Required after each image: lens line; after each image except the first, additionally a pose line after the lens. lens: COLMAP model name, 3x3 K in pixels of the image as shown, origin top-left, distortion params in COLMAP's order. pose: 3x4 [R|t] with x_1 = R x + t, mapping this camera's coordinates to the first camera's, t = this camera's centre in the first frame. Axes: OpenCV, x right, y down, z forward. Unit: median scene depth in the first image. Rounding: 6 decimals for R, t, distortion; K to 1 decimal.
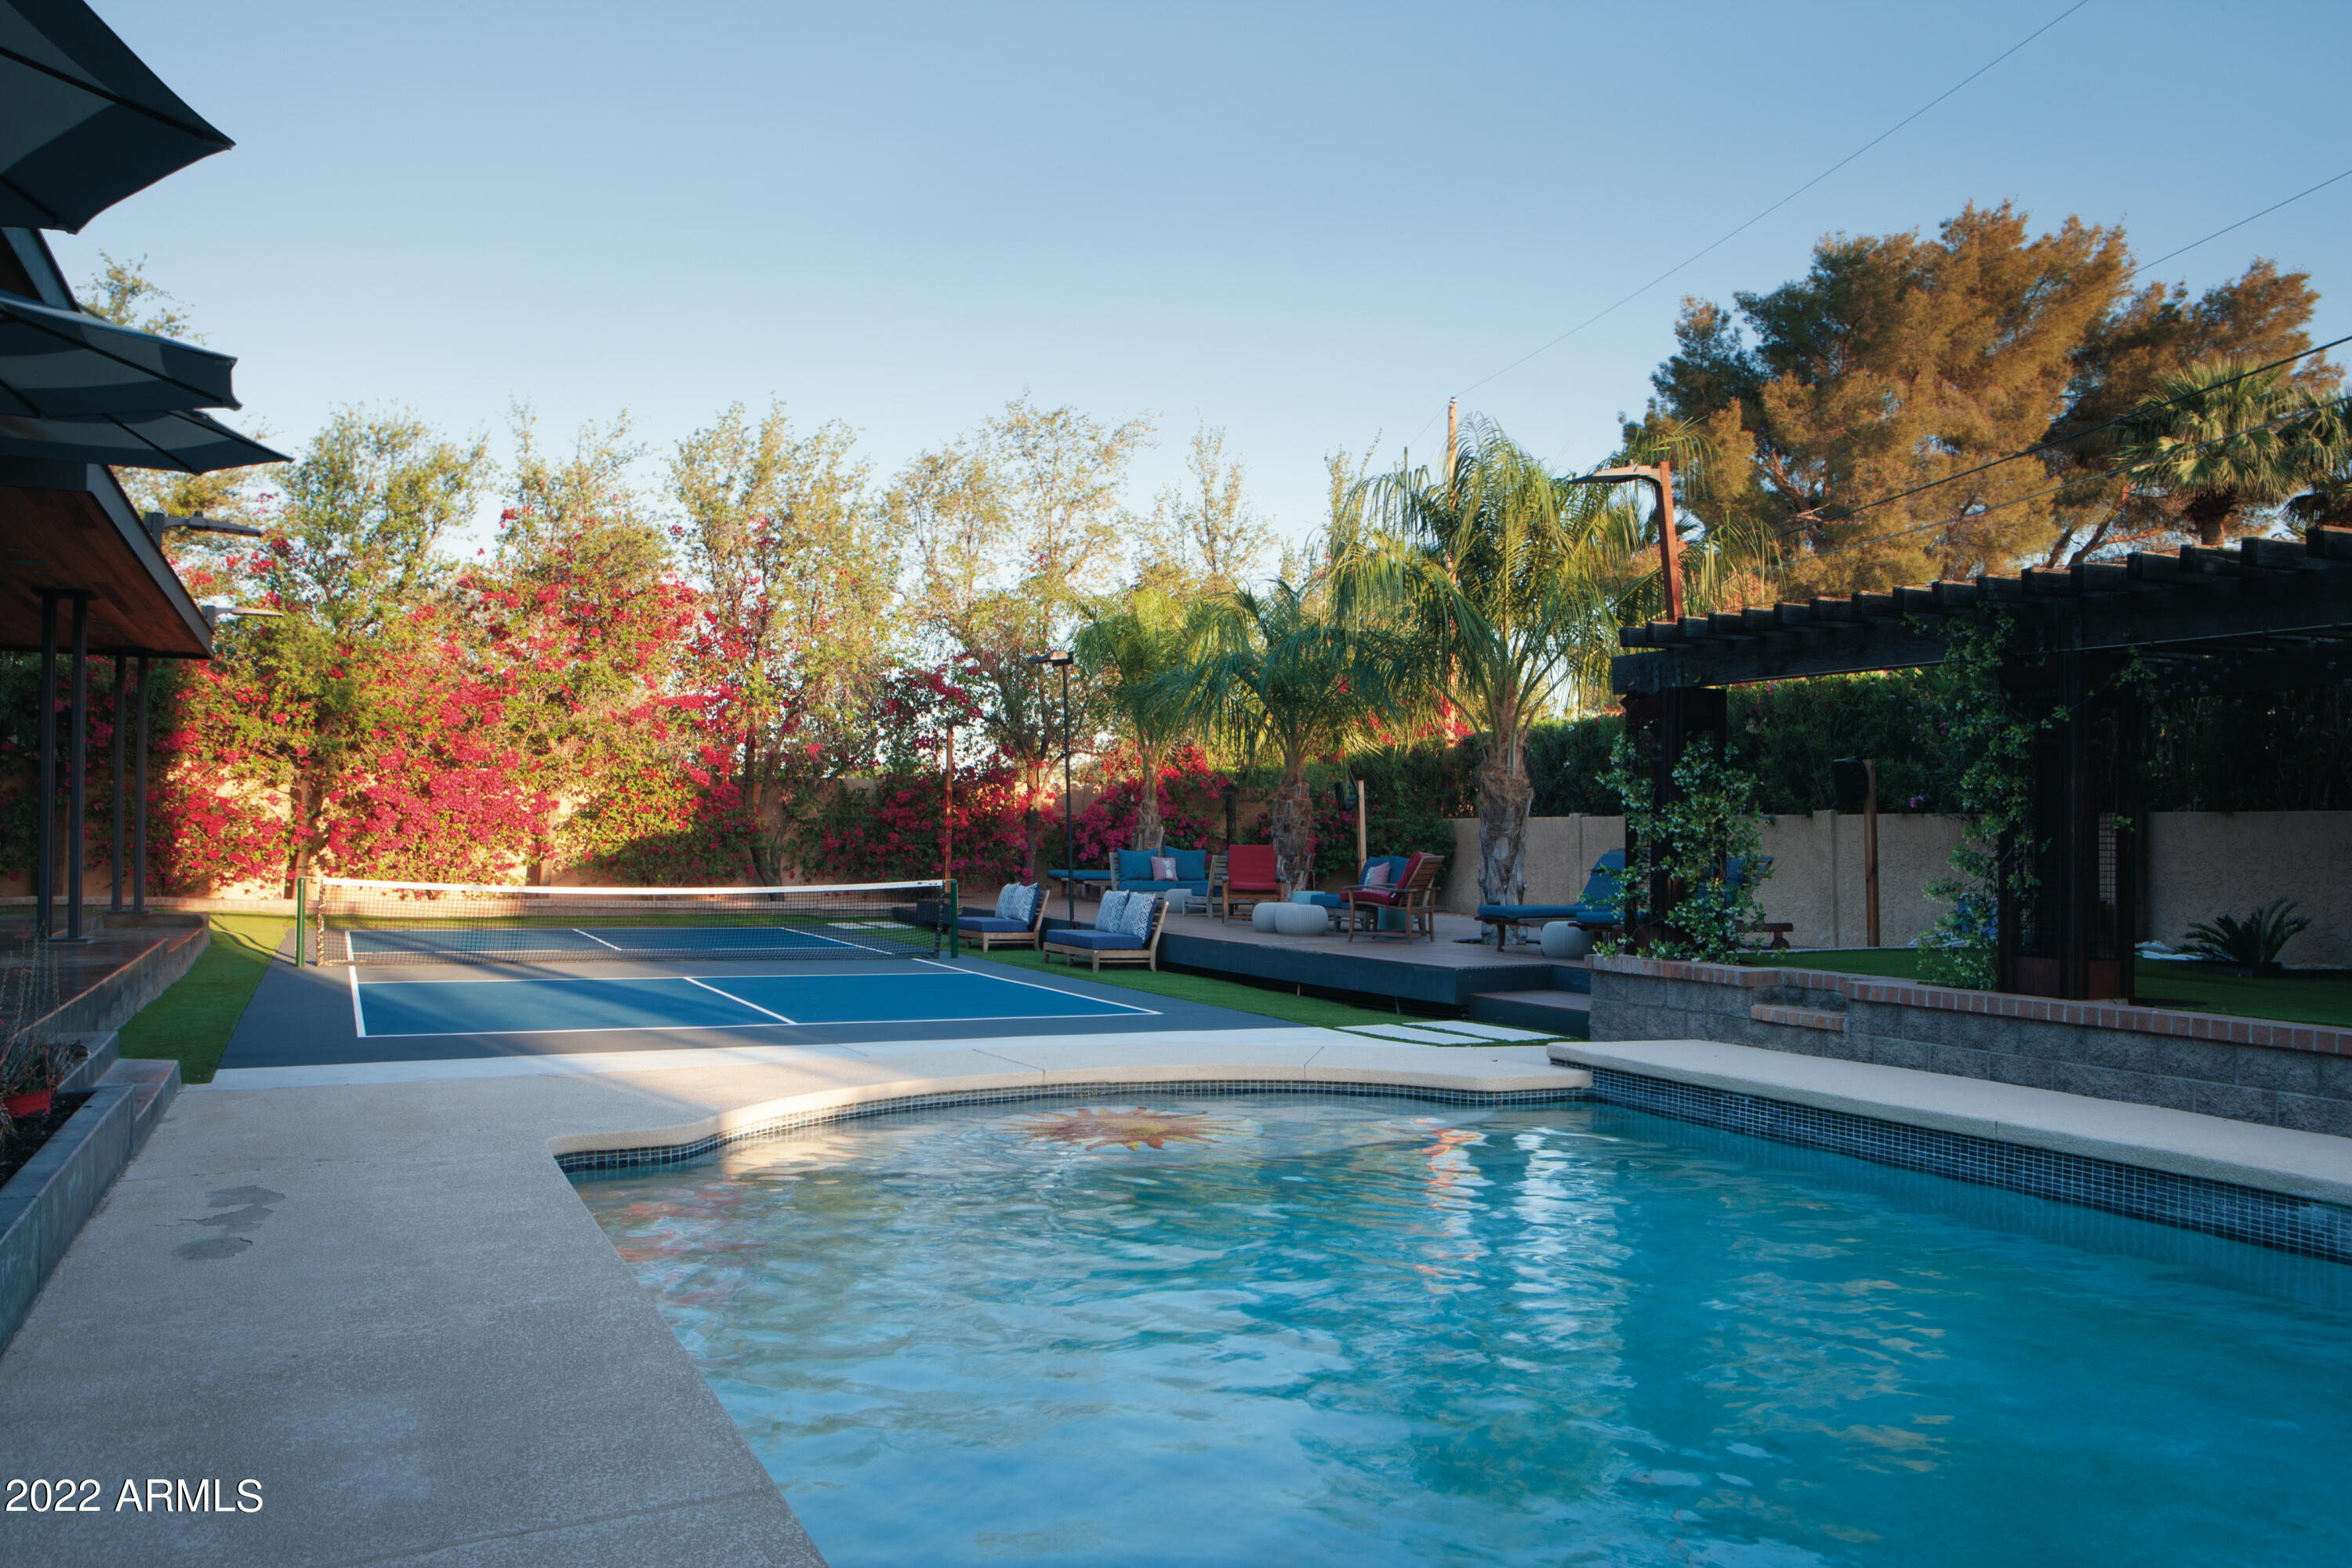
lens RADIAL K [[1809.5, 0, 1168.8], [0, 1809.5, 827.3], [0, 0, 1]] dist [-0.088941, 0.092817]
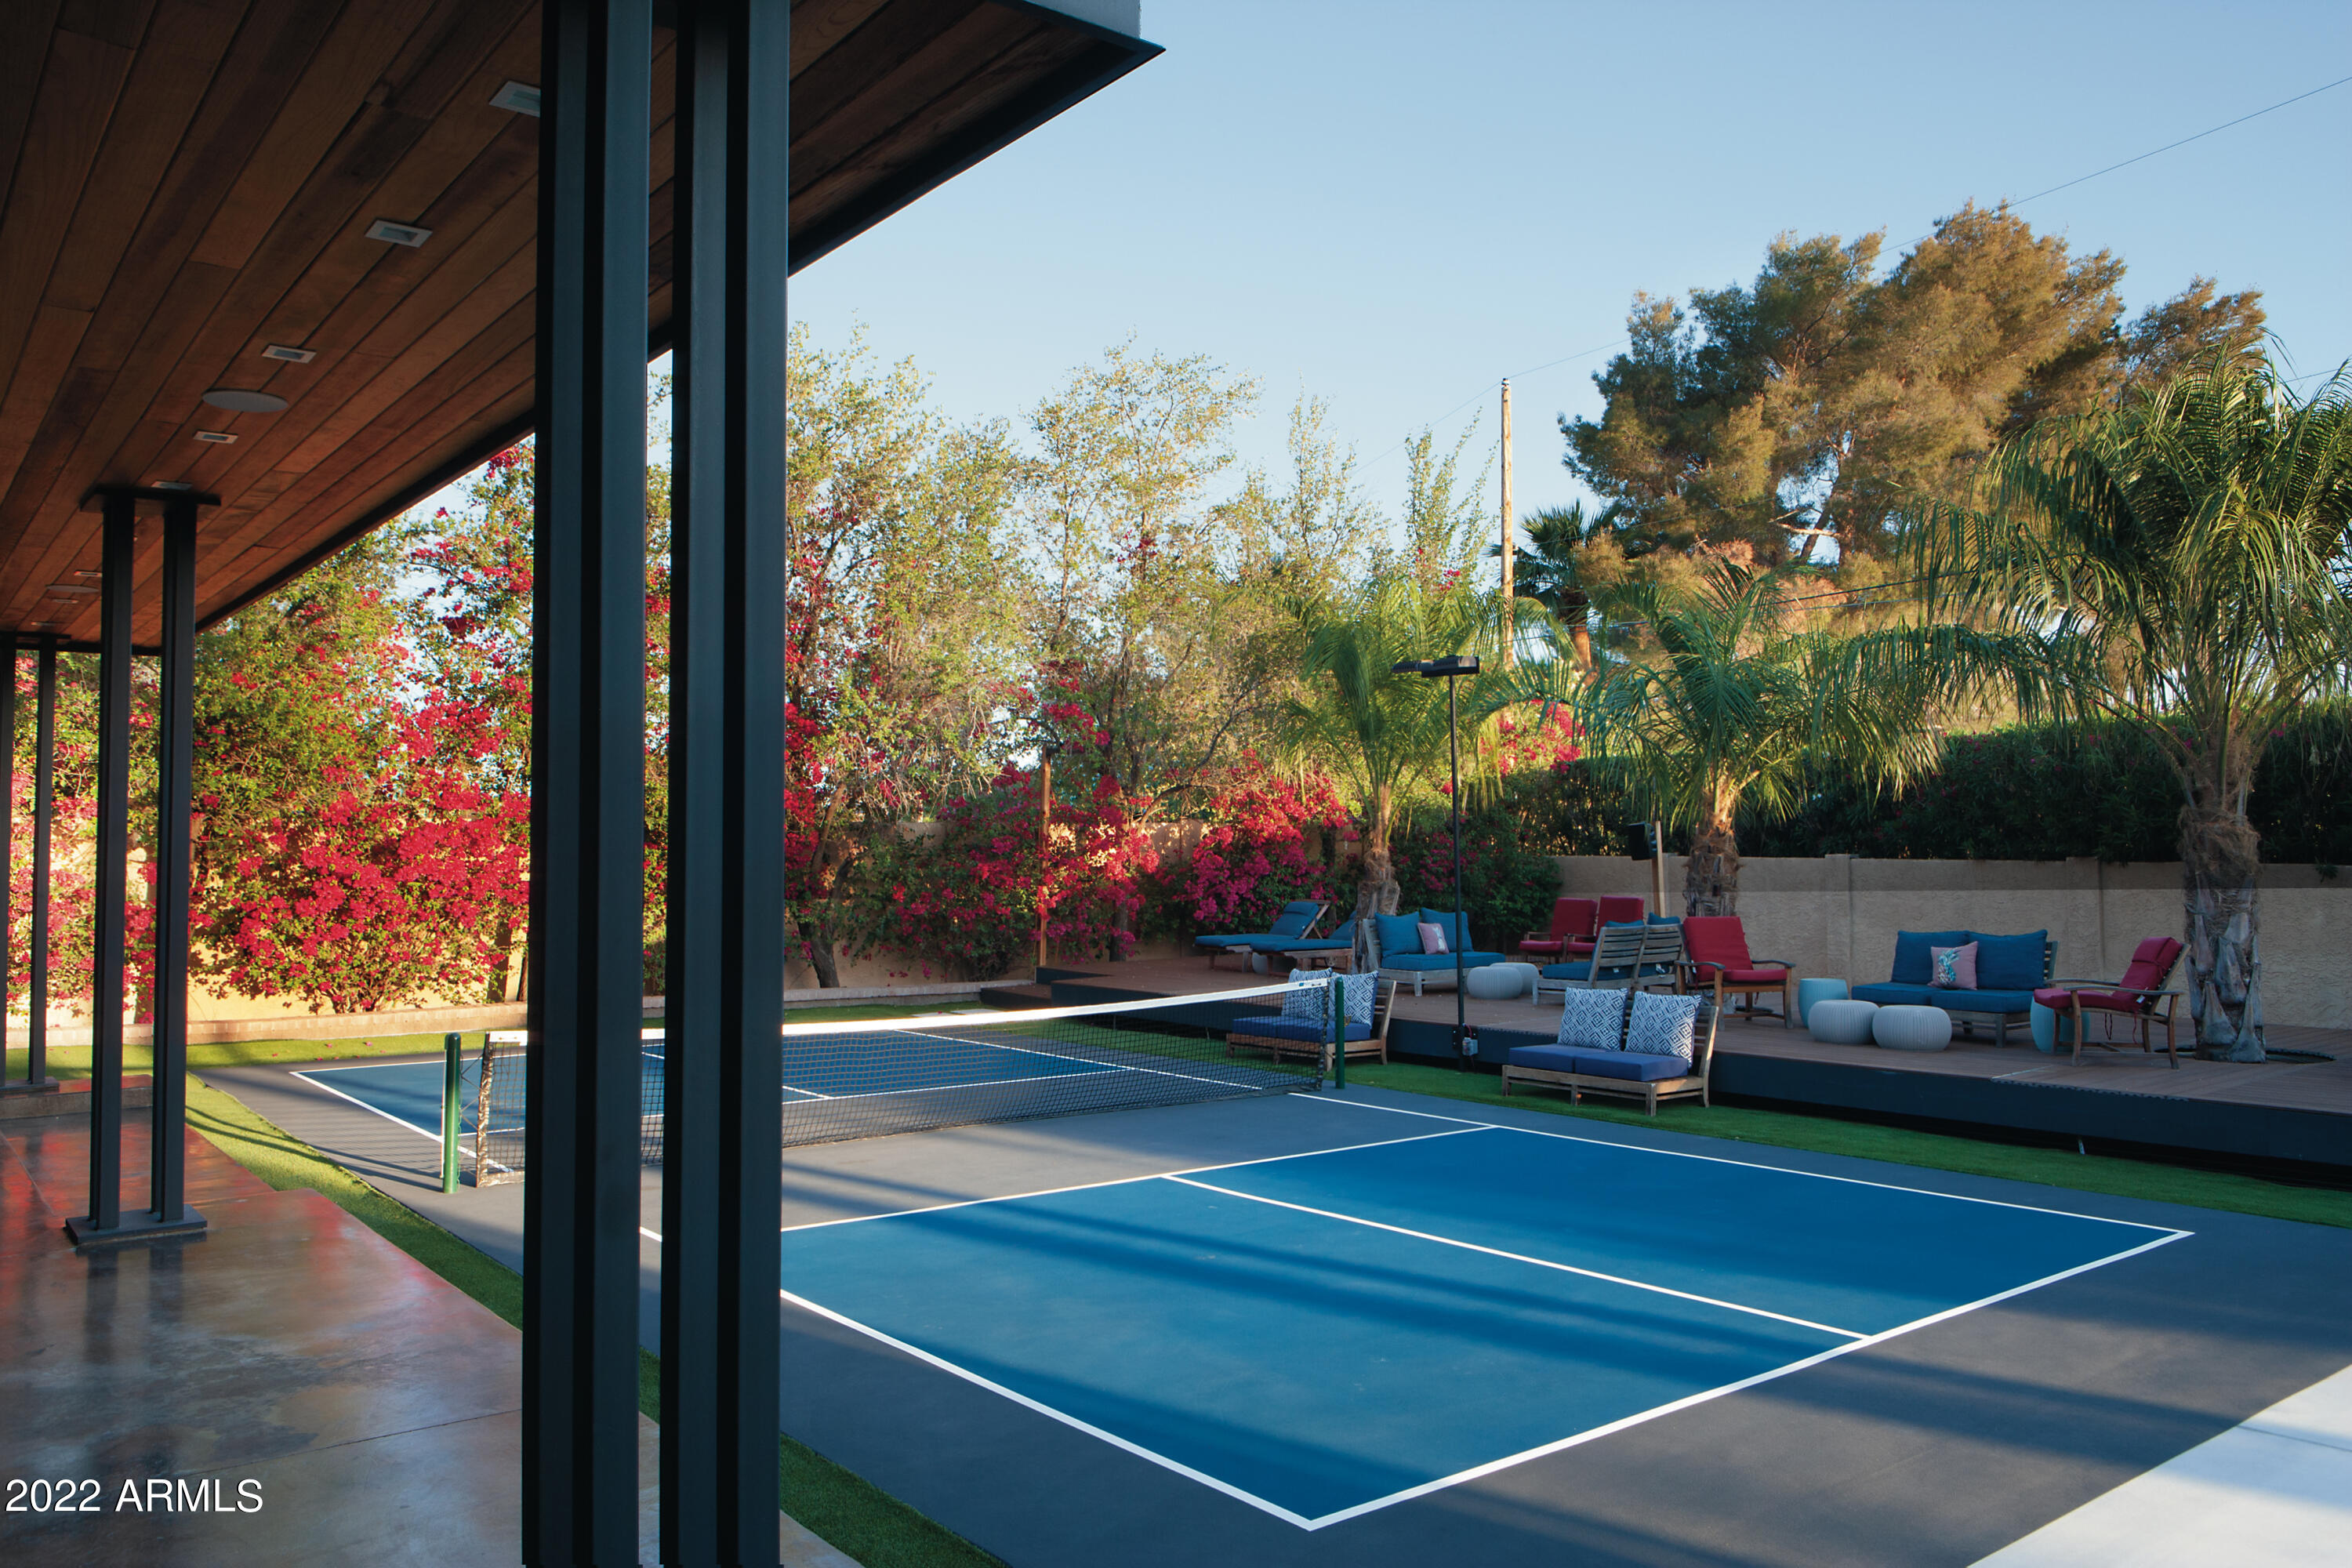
lens RADIAL K [[1743.4, 0, 1176.0], [0, 1743.4, 784.0], [0, 0, 1]] dist [-0.002977, -0.003429]
pose [[0.972940, -0.009528, 0.230863, -0.186038], [0.016750, 0.999429, -0.029344, -0.015411], [-0.230451, 0.032417, 0.972544, 0.190780]]
